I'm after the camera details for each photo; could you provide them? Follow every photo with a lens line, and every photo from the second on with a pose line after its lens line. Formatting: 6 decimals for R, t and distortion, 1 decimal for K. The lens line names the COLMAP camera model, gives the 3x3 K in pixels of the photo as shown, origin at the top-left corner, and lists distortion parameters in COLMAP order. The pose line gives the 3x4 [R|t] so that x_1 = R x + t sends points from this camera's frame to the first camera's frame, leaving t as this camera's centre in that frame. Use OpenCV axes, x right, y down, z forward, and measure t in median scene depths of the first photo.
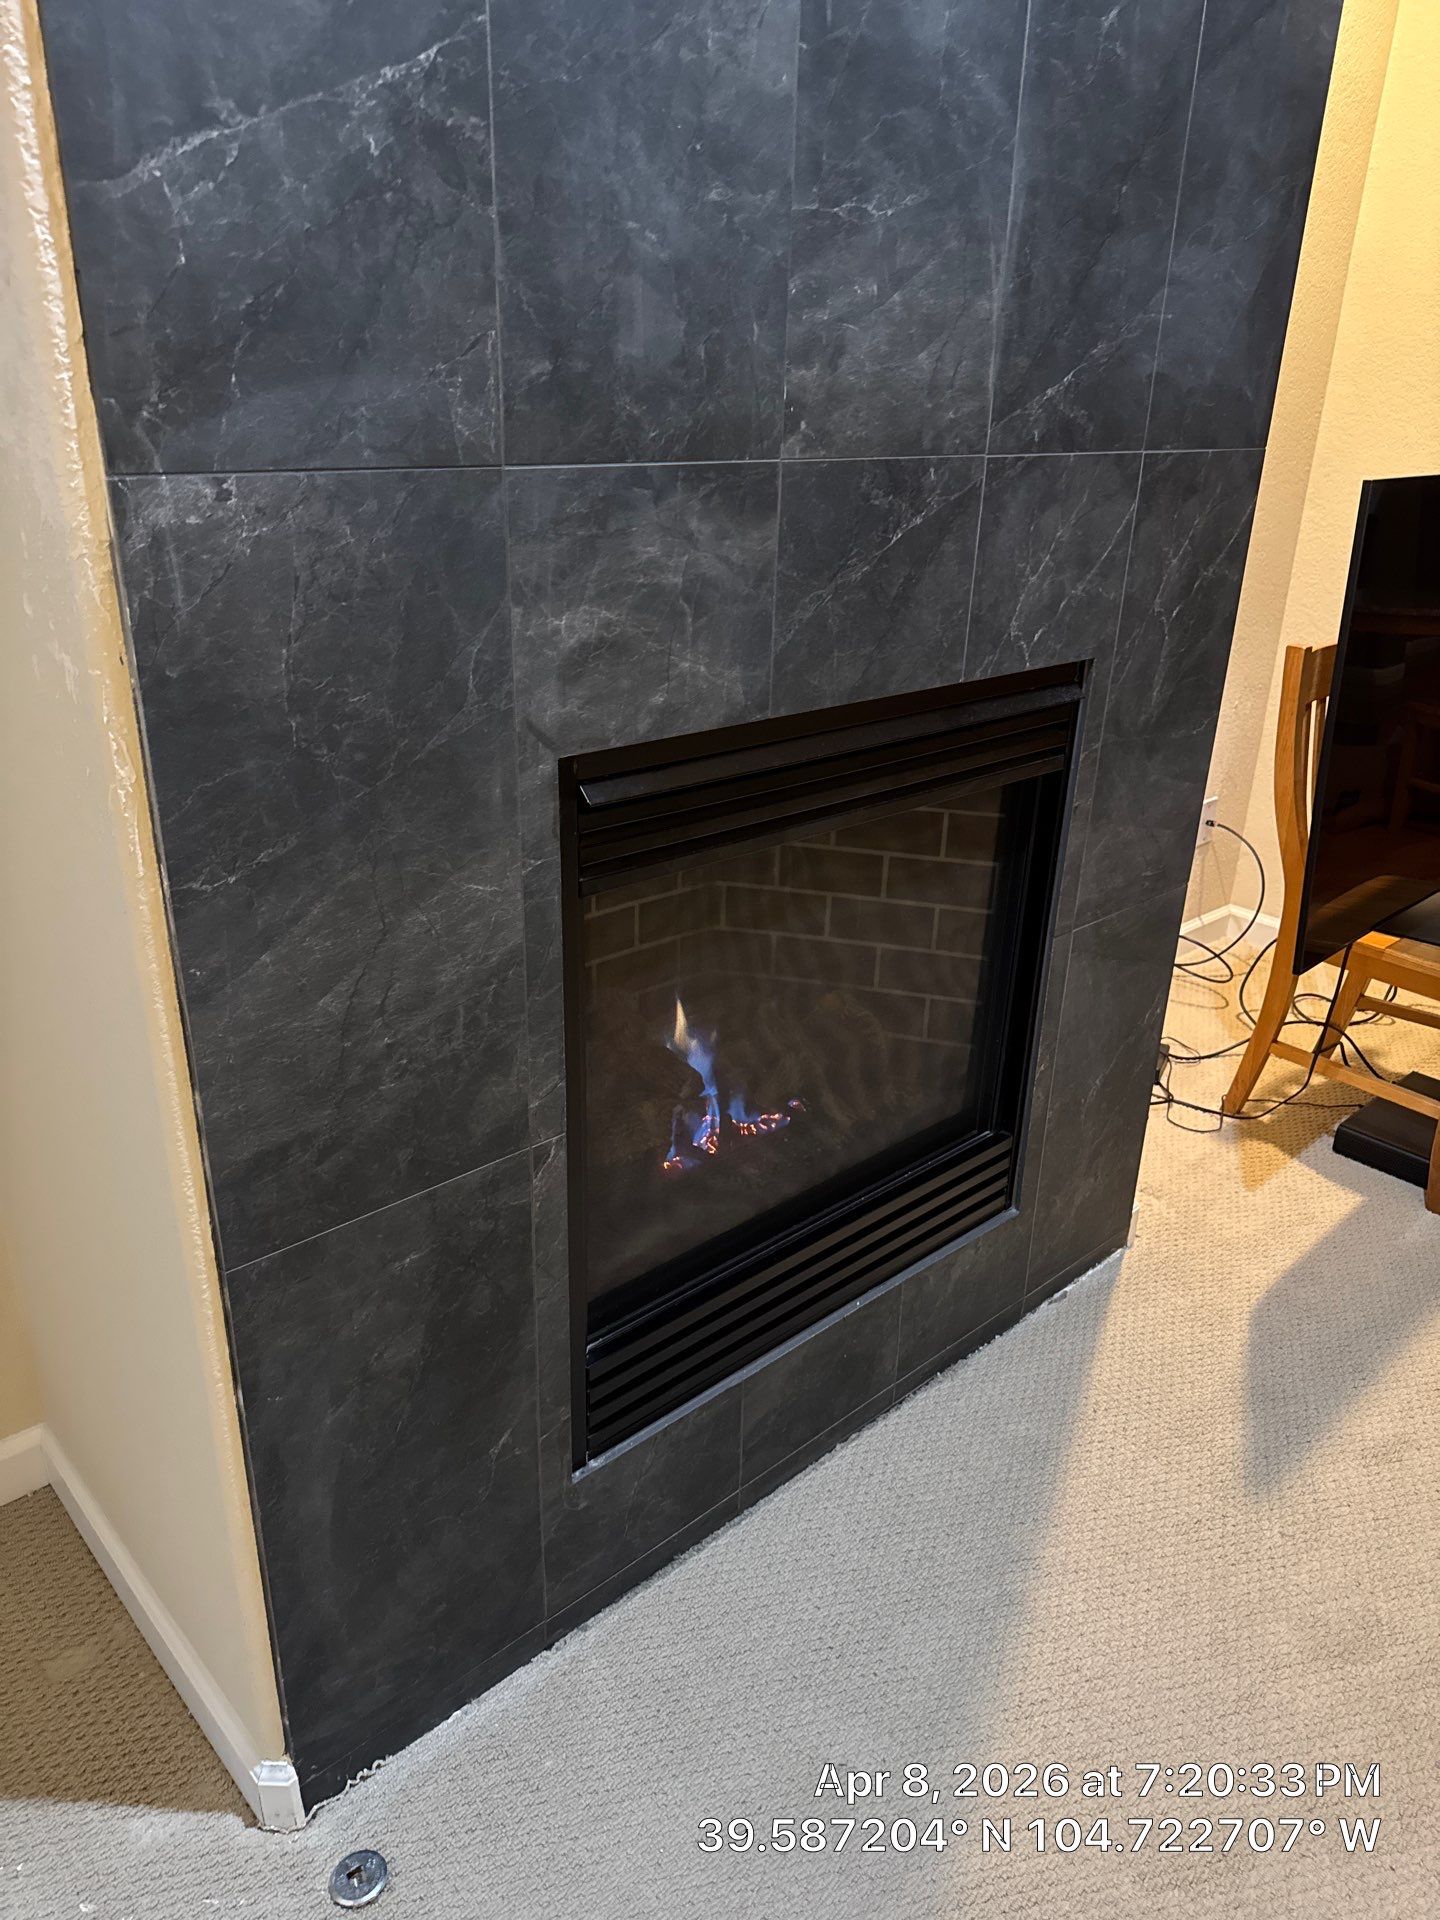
lens RADIAL K [[1346.2, 0, 720.0], [0, 1346.2, 960.0], [0, 0, 1]] dist [-0.002126, -0.004763]
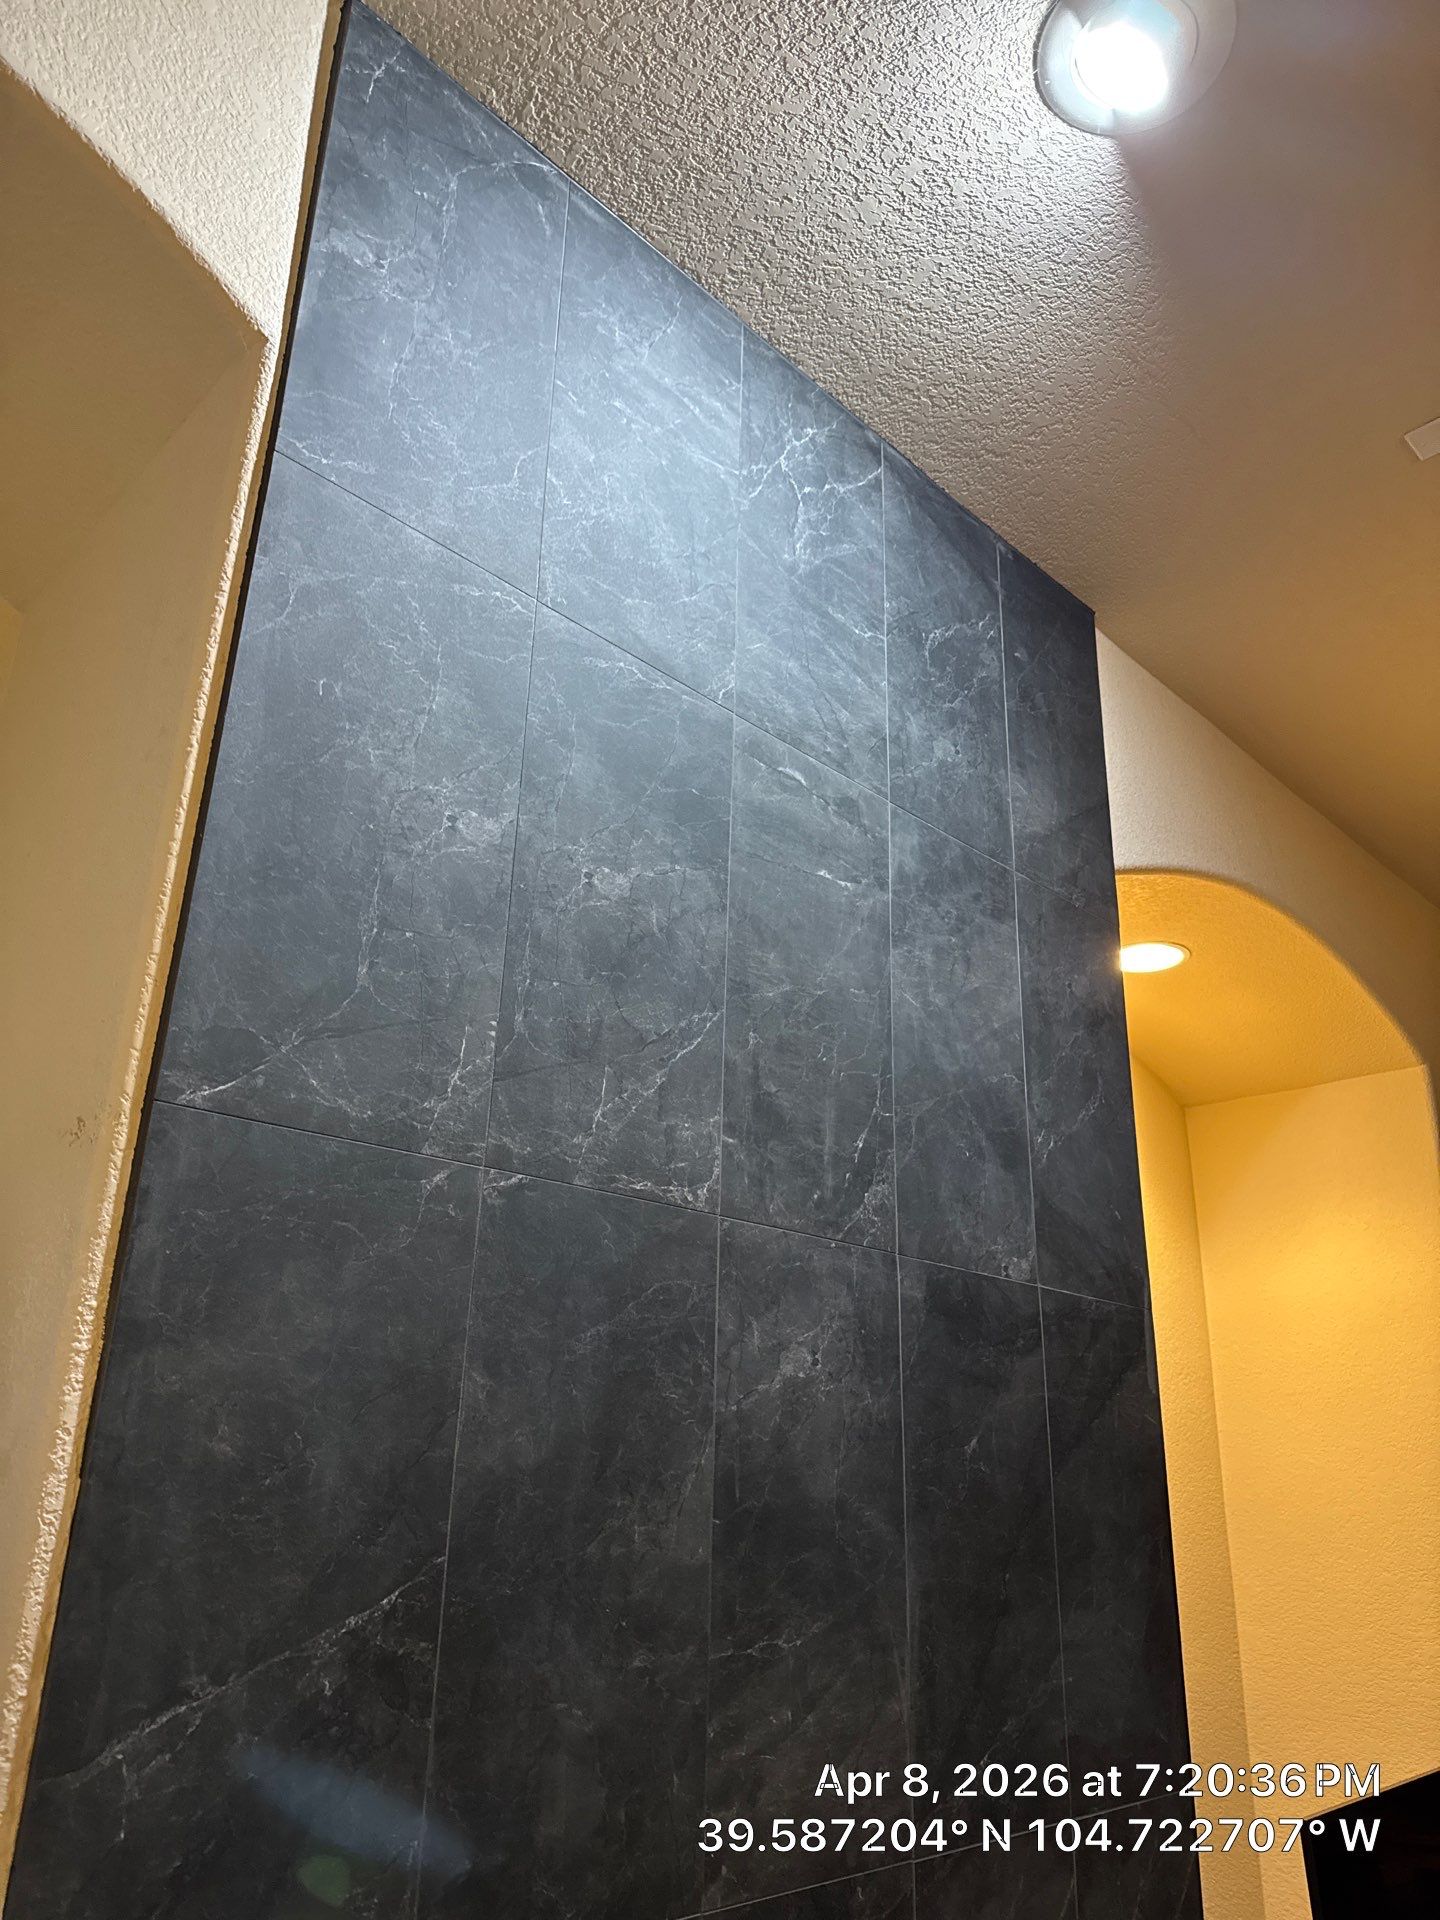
lens RADIAL K [[1346.2, 0, 720.0], [0, 1346.2, 960.0], [0, 0, 1]] dist [-0.002126, -0.004763]
pose [[0.998692, 0.017138, 0.048179, 0.000240], [0.021349, 0.716385, -0.697379, -0.218892], [-0.046467, 0.697495, 0.715081, -0.188215]]
